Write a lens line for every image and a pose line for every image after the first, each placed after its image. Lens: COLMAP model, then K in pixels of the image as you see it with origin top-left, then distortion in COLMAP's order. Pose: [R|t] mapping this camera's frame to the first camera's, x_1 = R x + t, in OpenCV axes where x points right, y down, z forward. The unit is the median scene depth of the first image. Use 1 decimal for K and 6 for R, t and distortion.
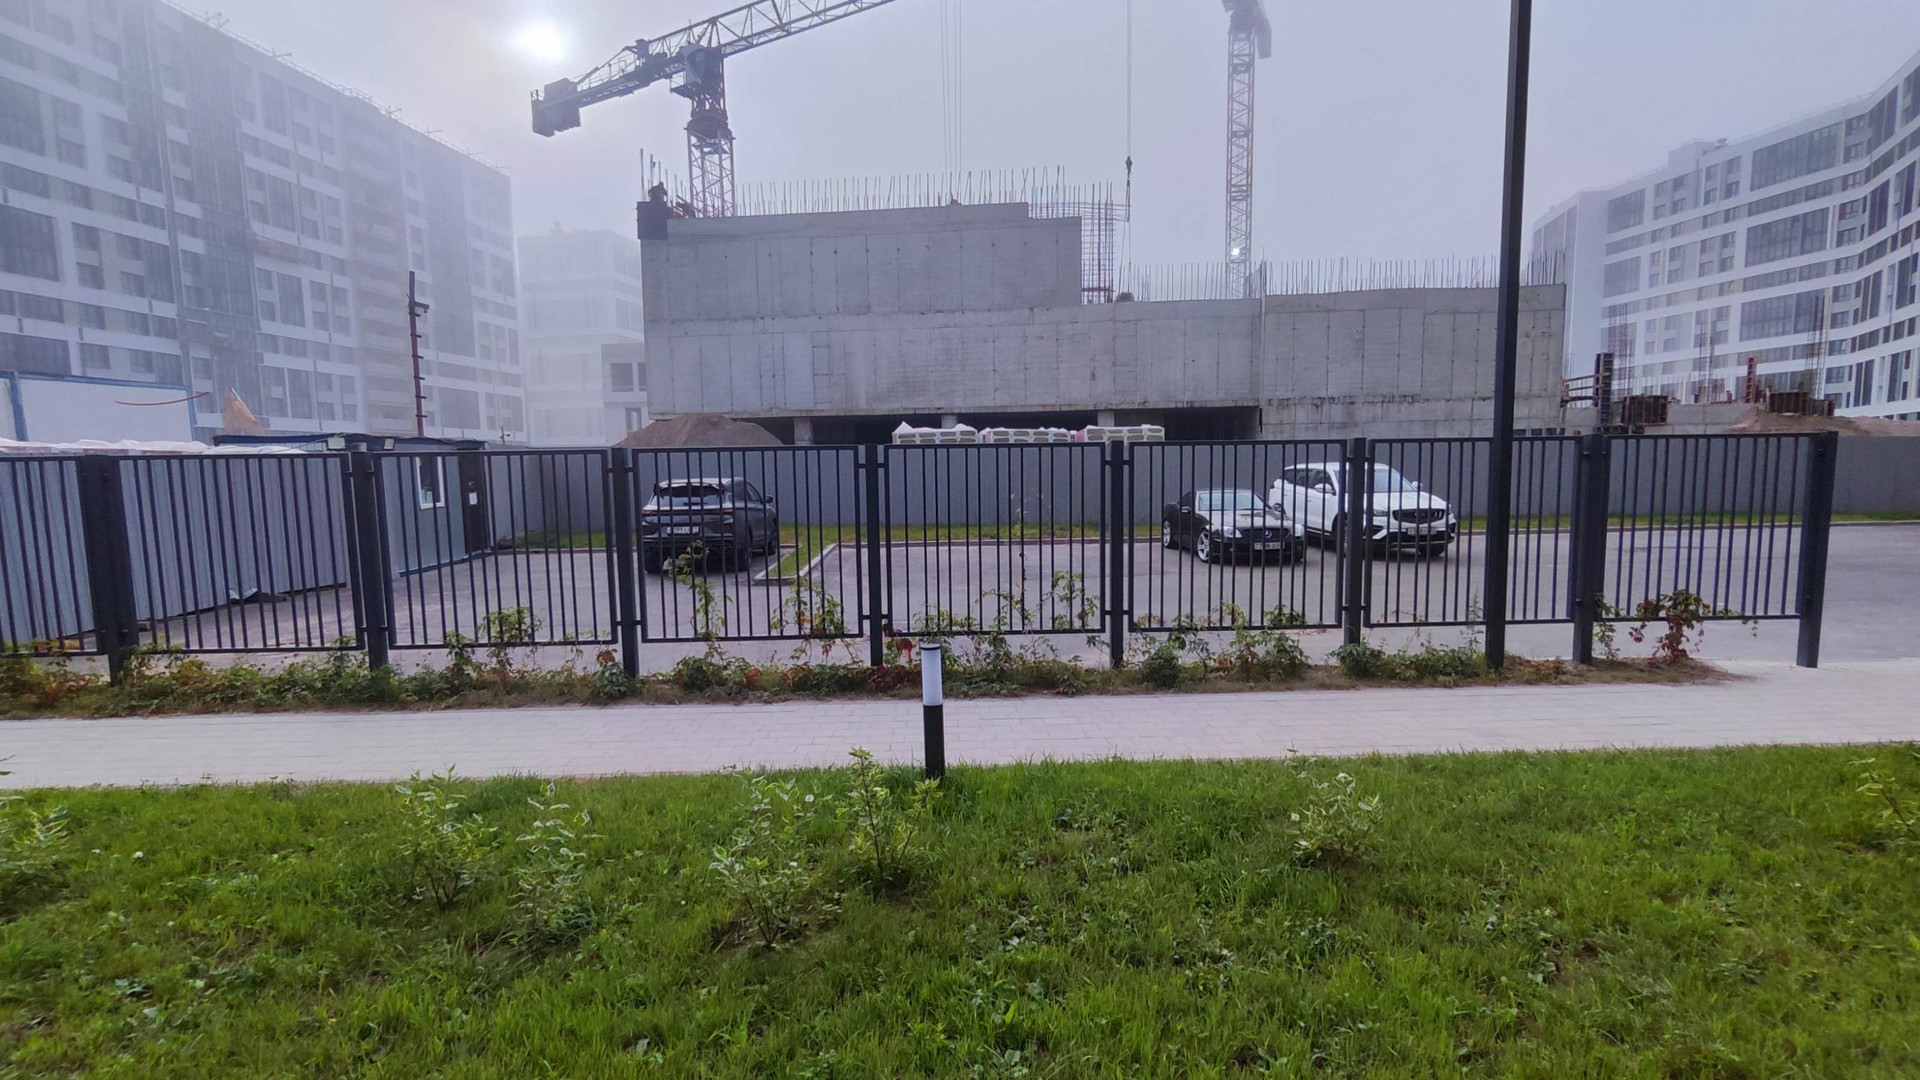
lens RADIAL K [[870.5, 0, 962.9], [0, 870.5, 539.8], [0, 0, 1]] dist [0.003868, 0.000812]
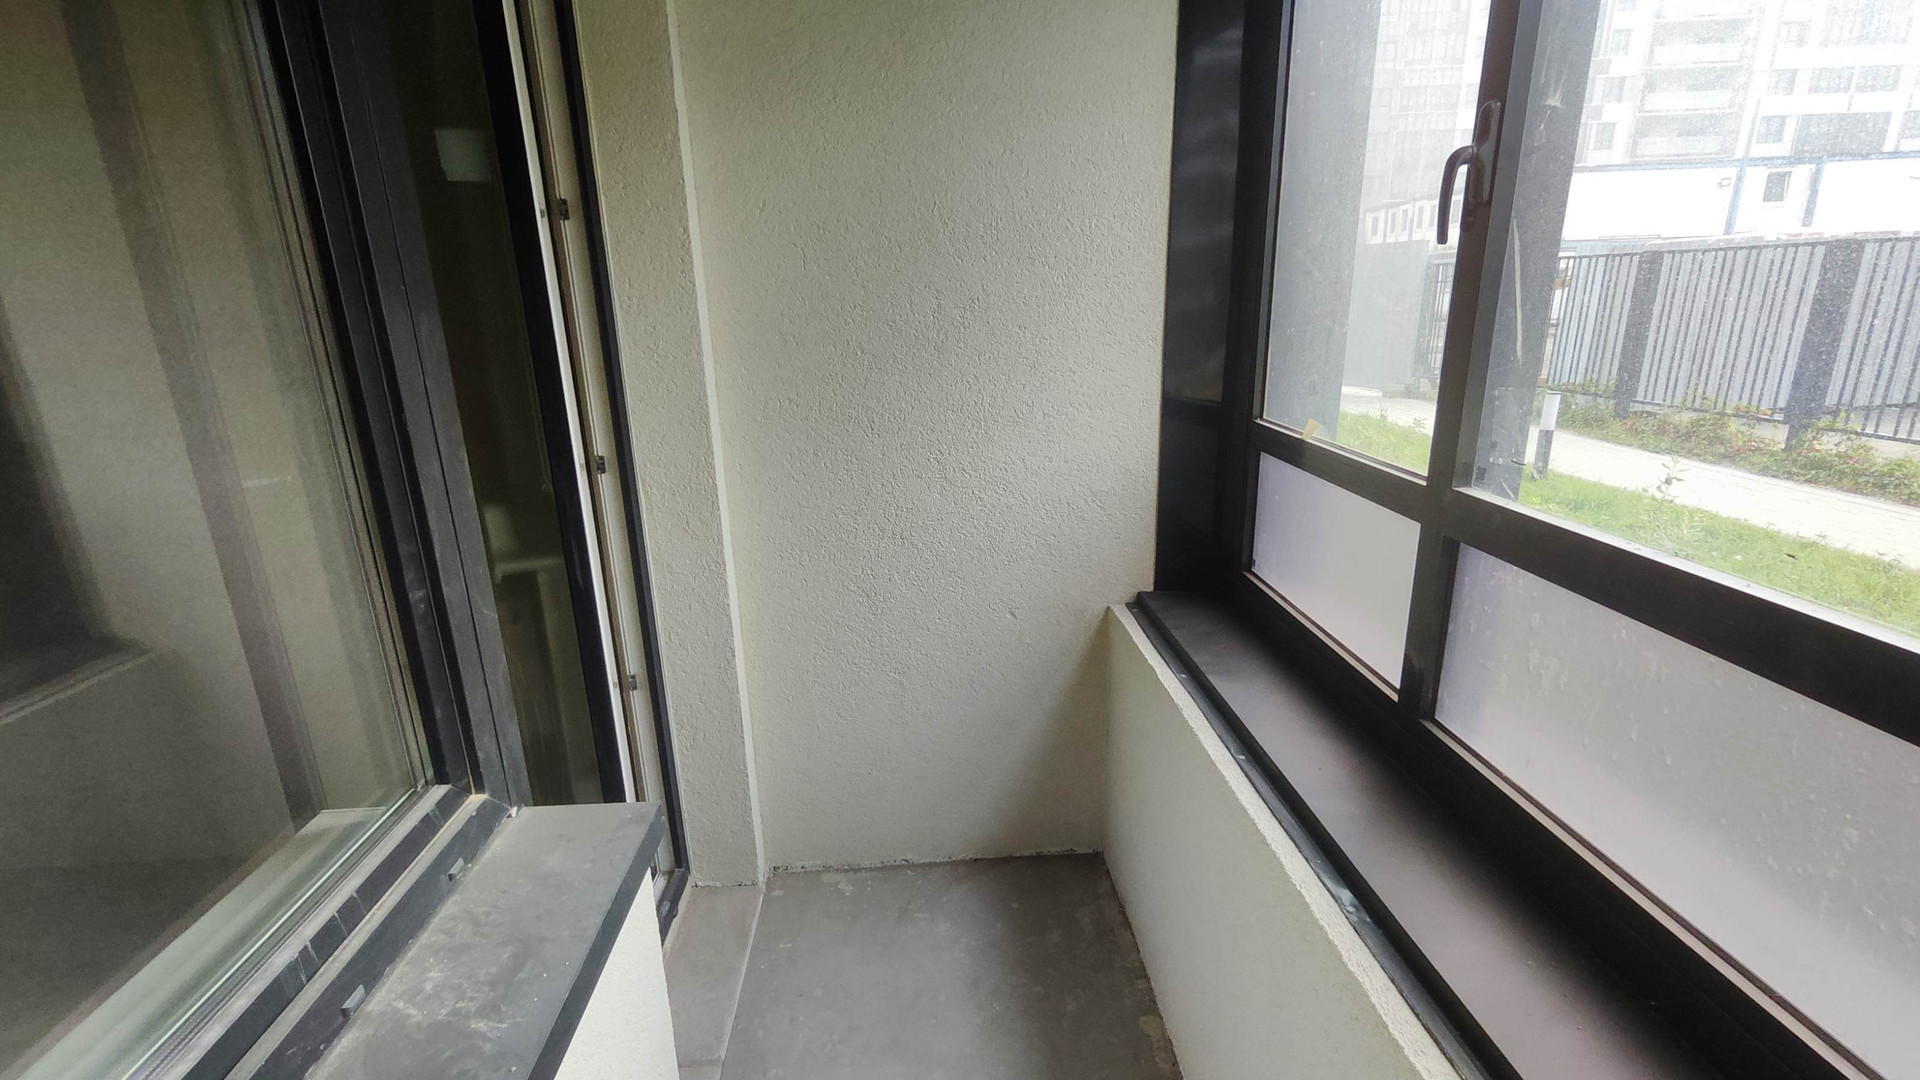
lens RADIAL K [[870.5, 0, 953.0], [0, 870.5, 541.5], [0, 0, 1]] dist [0.003868, 0.000812]
pose [[0.006151, 0.296222, -0.955099, 0.137115], [-0.064184, 0.953265, 0.295240, 0.010186], [0.997919, 0.059486, 0.024876, -0.098062]]
